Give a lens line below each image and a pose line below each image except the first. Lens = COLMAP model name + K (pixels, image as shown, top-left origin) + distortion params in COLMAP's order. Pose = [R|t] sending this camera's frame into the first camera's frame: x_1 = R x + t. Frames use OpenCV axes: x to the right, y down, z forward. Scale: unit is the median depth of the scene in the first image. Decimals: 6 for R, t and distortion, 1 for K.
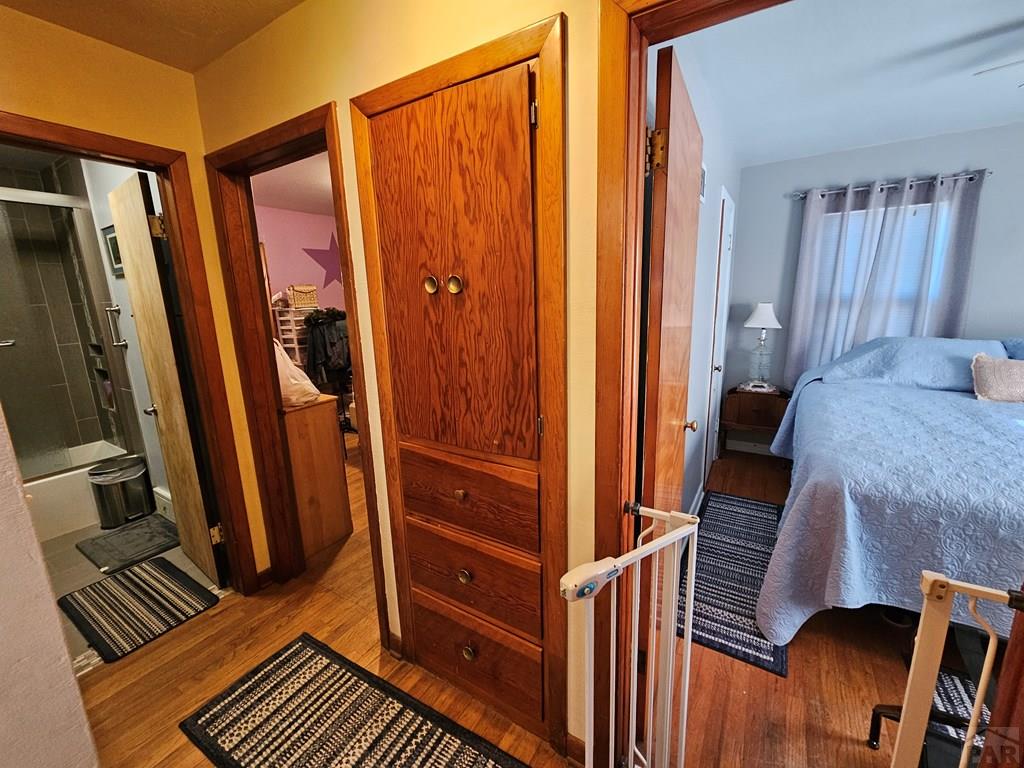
lens RADIAL K [[423.1, 0, 511.1], [0, 423.1, 384.0], [0, 0, 1]] dist [-0.001111, 0.001349]
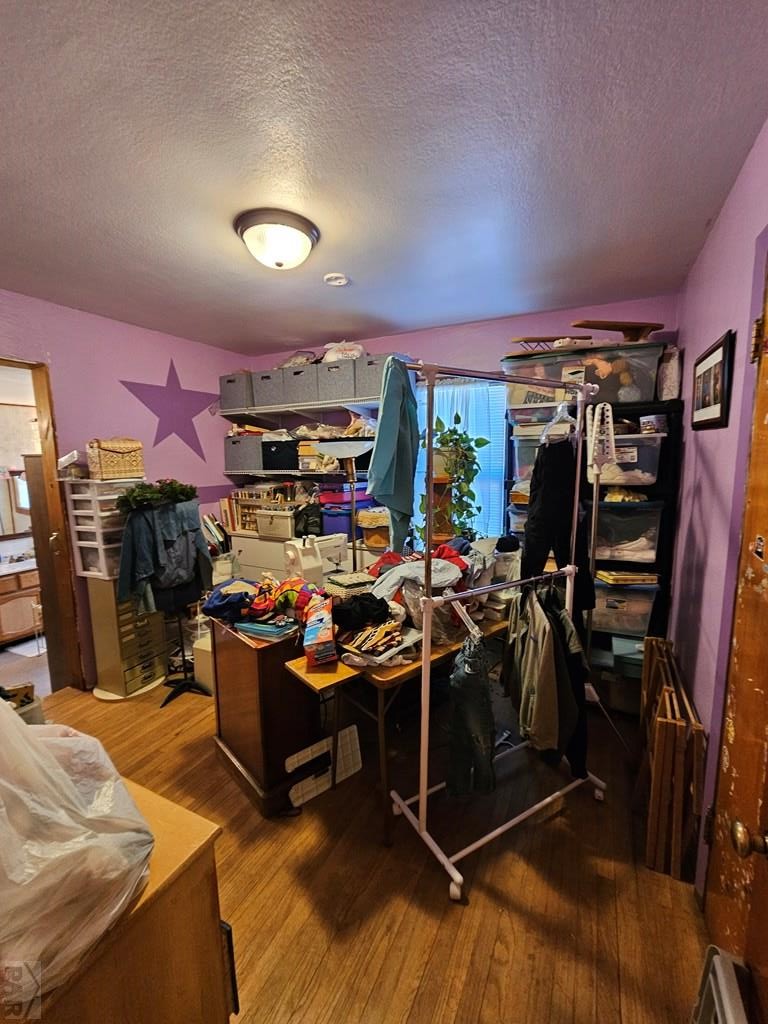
lens RADIAL K [[423.1, 0, 386.2], [0, 423.1, 514.4], [0, 0, 1]] dist [-0.001111, 0.001349]
pose [[0.994586, 0.001328, 0.103904, -0.188853], [0.007005, 0.996787, -0.079789, -0.084328], [-0.103676, 0.080085, 0.991382, 0.400438]]
